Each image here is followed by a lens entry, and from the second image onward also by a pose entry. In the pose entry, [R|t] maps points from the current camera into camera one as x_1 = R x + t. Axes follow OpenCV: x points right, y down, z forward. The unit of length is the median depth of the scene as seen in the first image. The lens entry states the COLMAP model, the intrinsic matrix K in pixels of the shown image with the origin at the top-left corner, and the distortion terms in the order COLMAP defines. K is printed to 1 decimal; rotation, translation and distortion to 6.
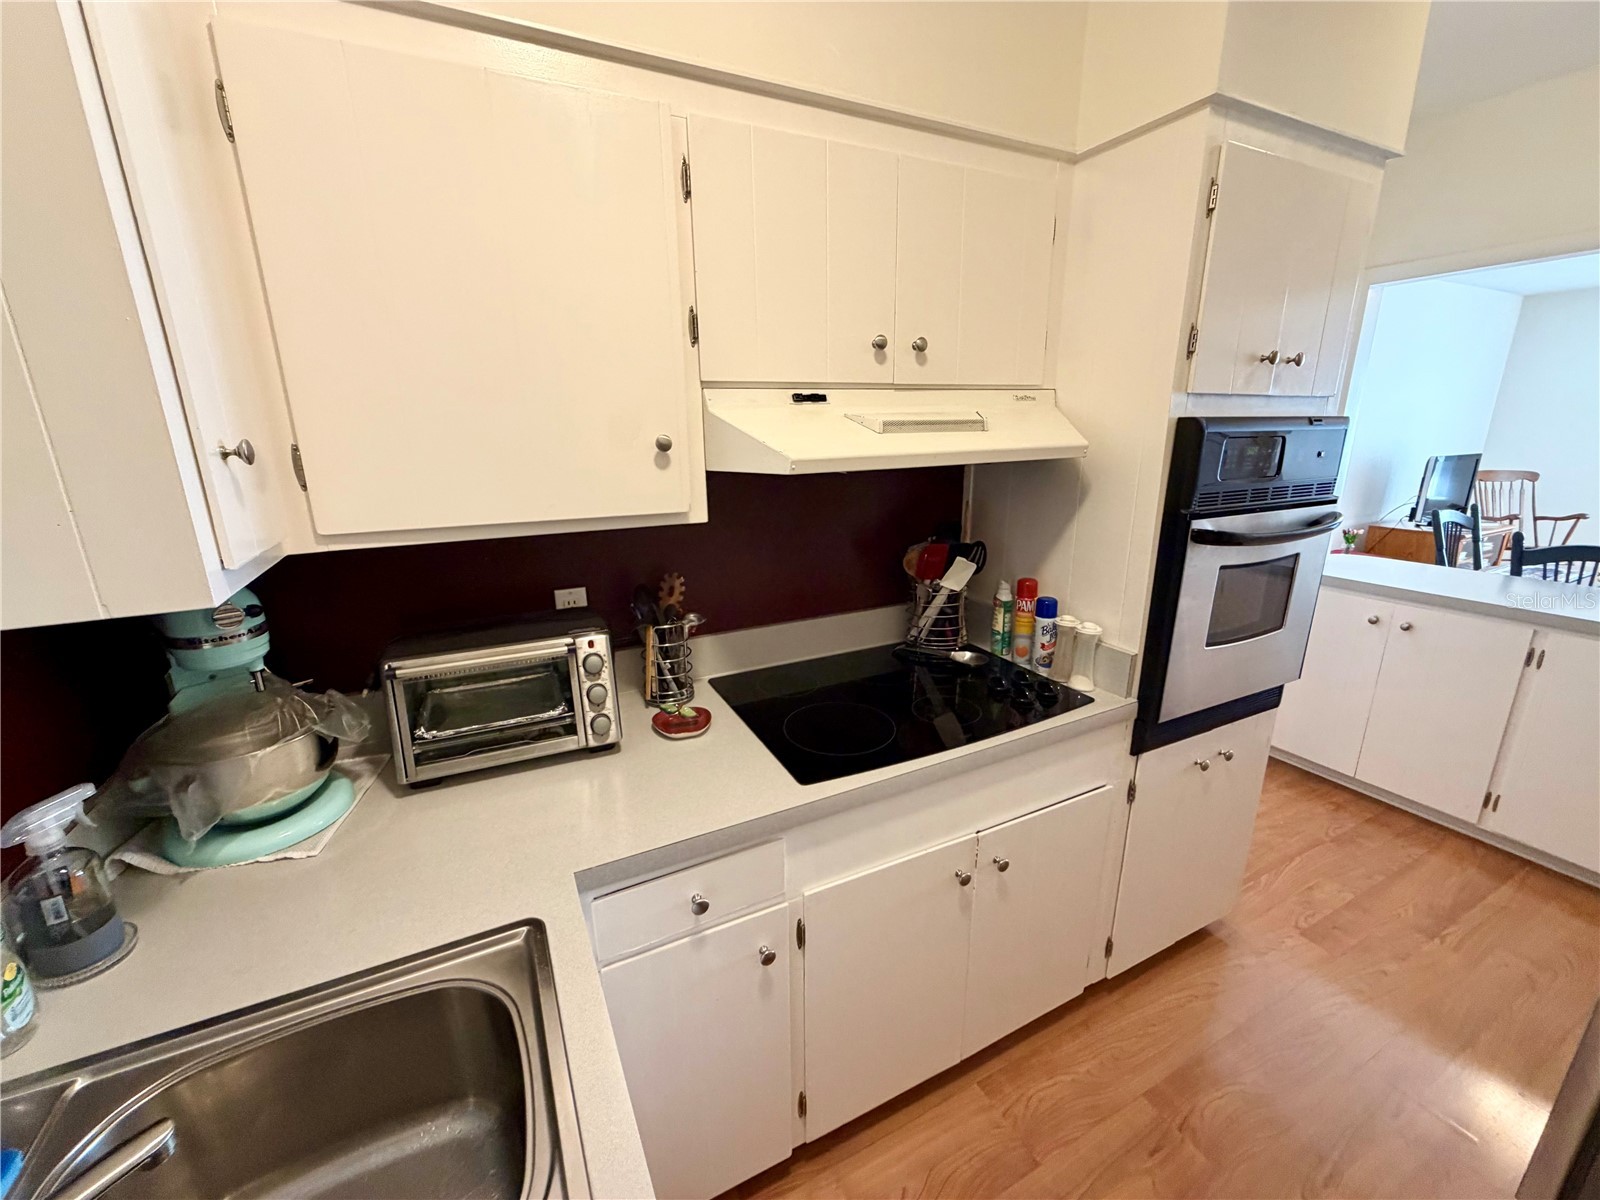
lens RADIAL K [[643.1, 0, 793.8], [0, 643.1, 597.7], [0, 0, 1]] dist [0.004263, 0.000834]
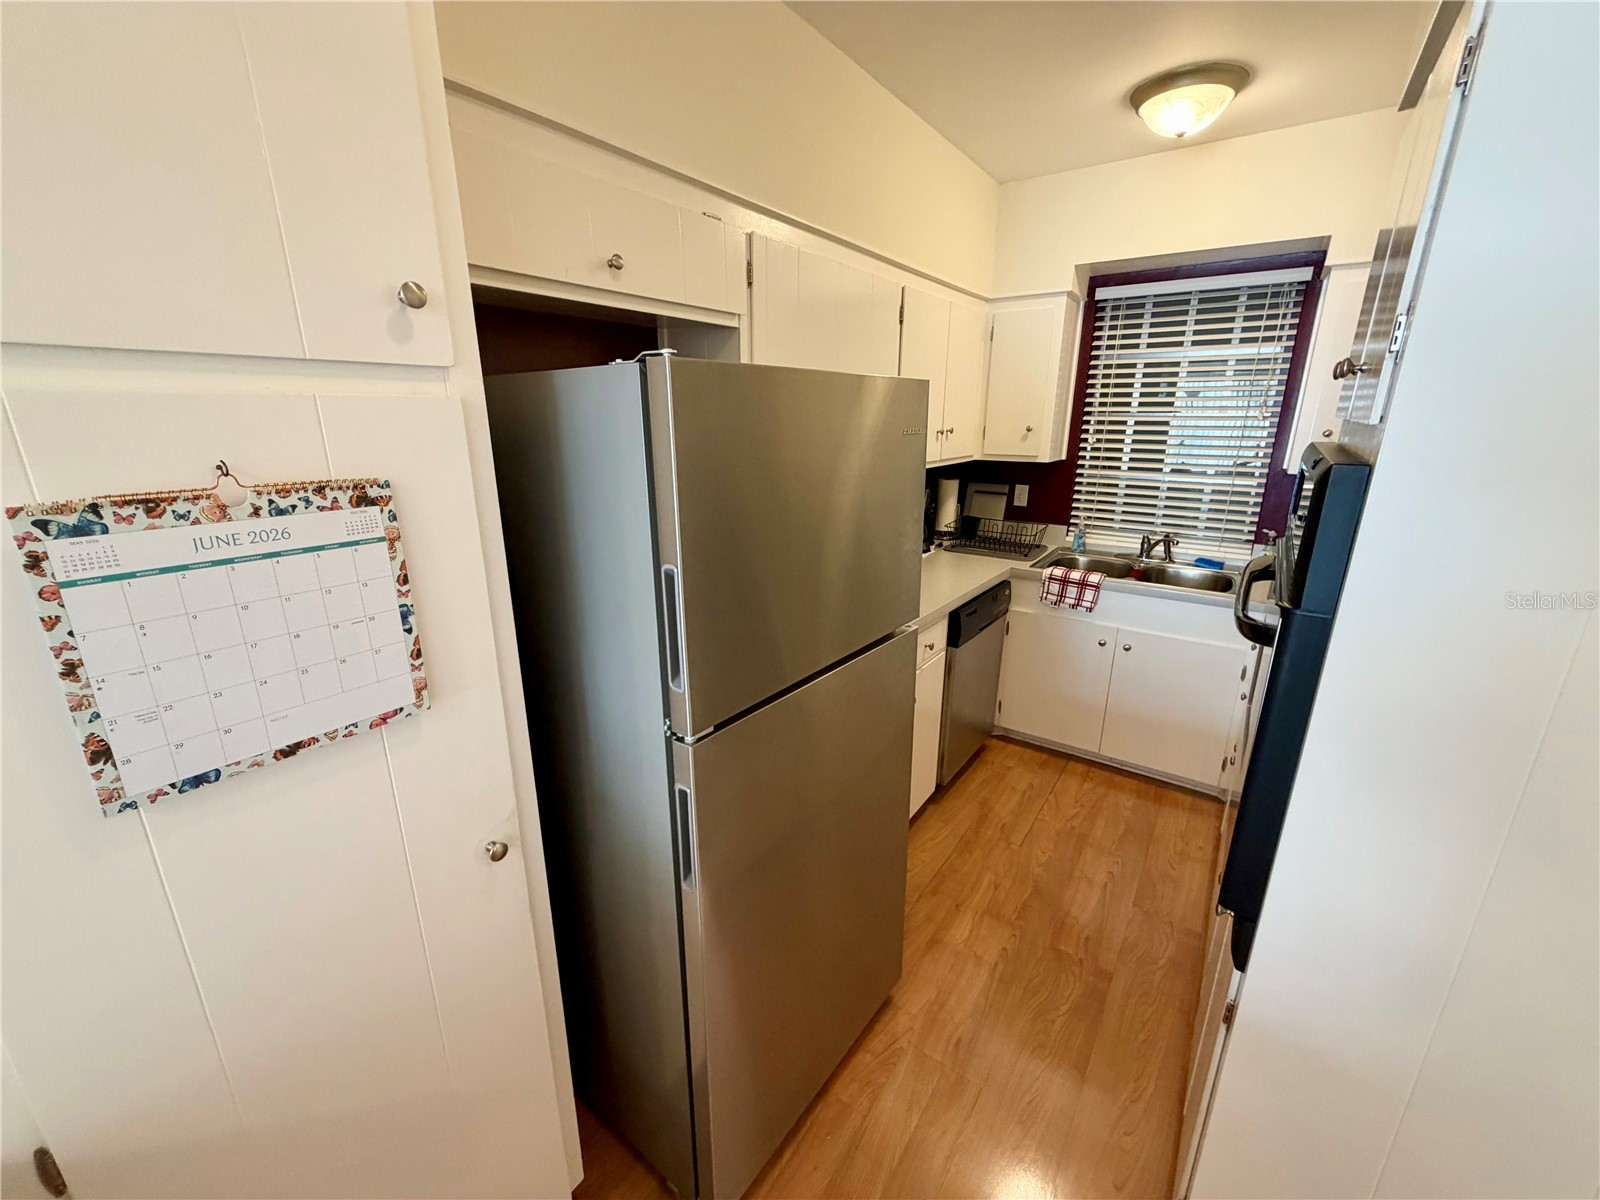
lens RADIAL K [[643.2, 0, 792.2], [0, 643.2, 598.4], [0, 0, 1]] dist [-0.000462, -0.000678]
pose [[-0.885368, 0.144459, -0.441877, 1.722153], [-0.109673, 0.858765, 0.500495, -0.463243], [0.451770, 0.491584, -0.744479, 1.441815]]
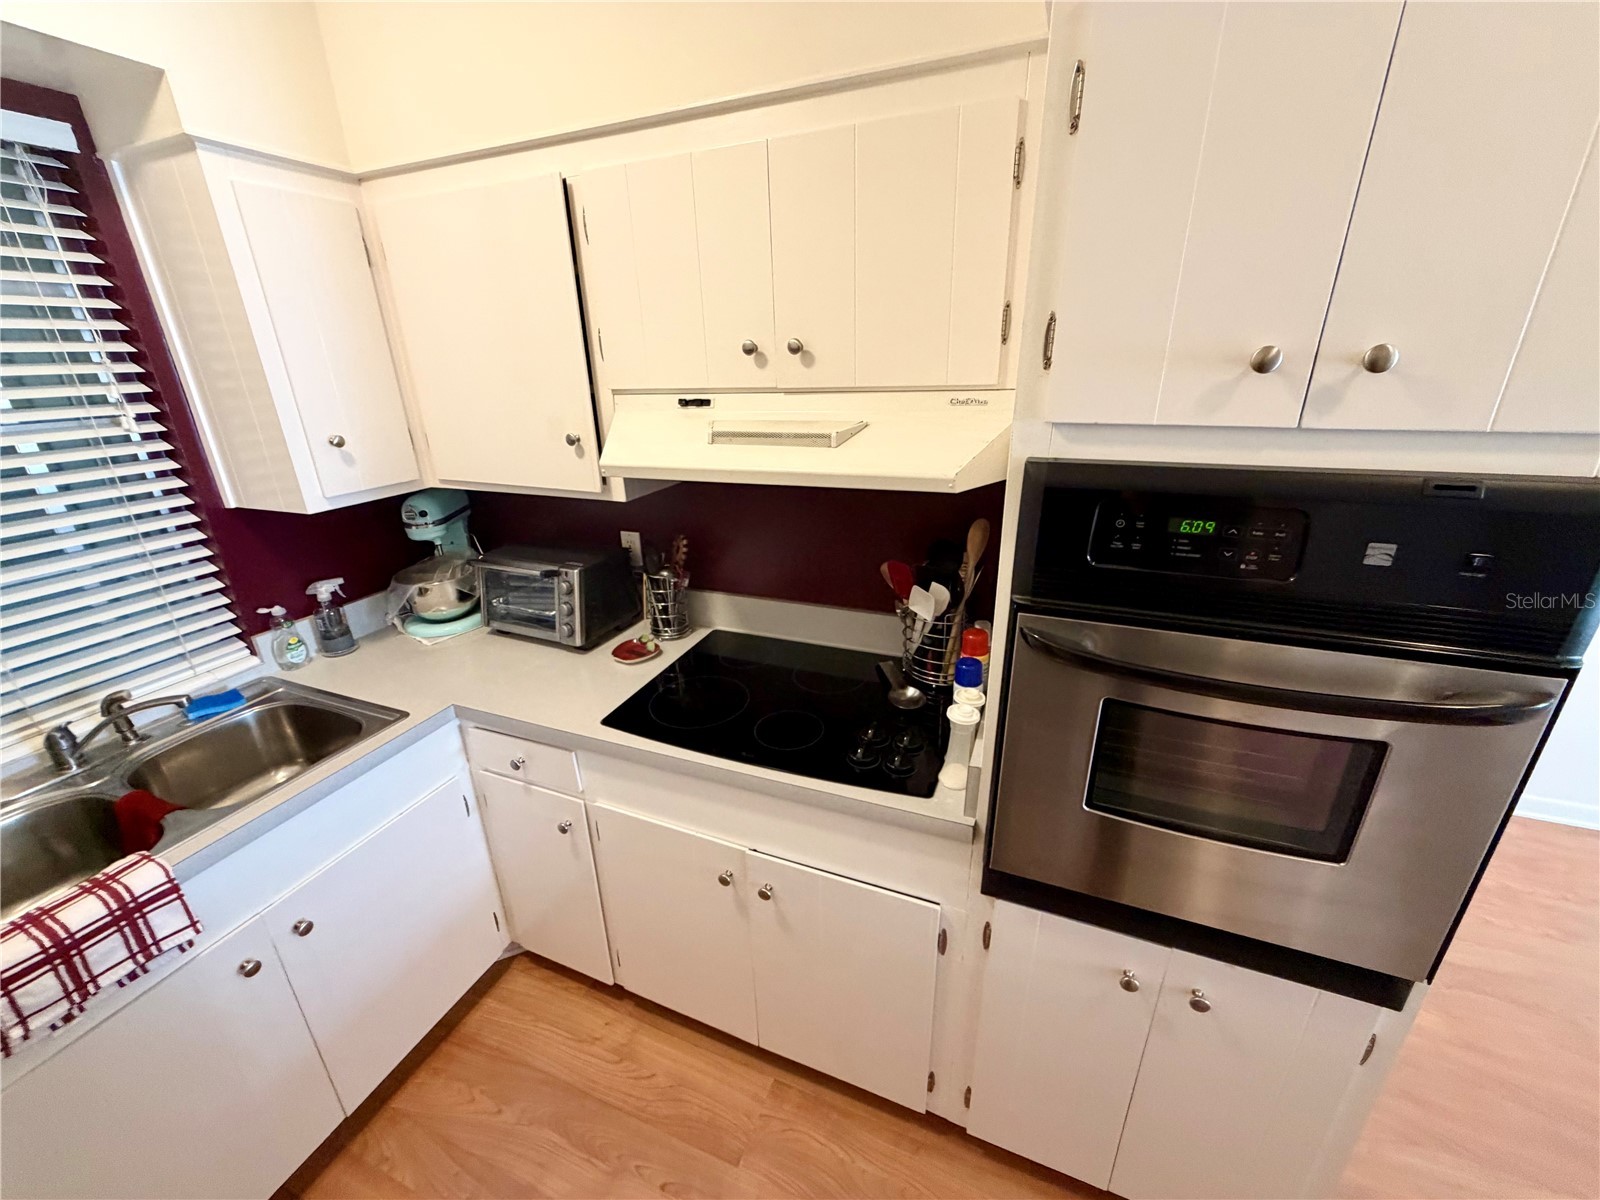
lens RADIAL K [[643.1, 0, 793.8], [0, 643.1, 597.7], [0, 0, 1]] dist [0.004263, 0.000834]
pose [[0.653074, 0.267507, -0.708473, 0.941342], [-0.179114, 0.963552, 0.198712, -0.227860], [0.735807, -0.002876, 0.677185, 0.370811]]
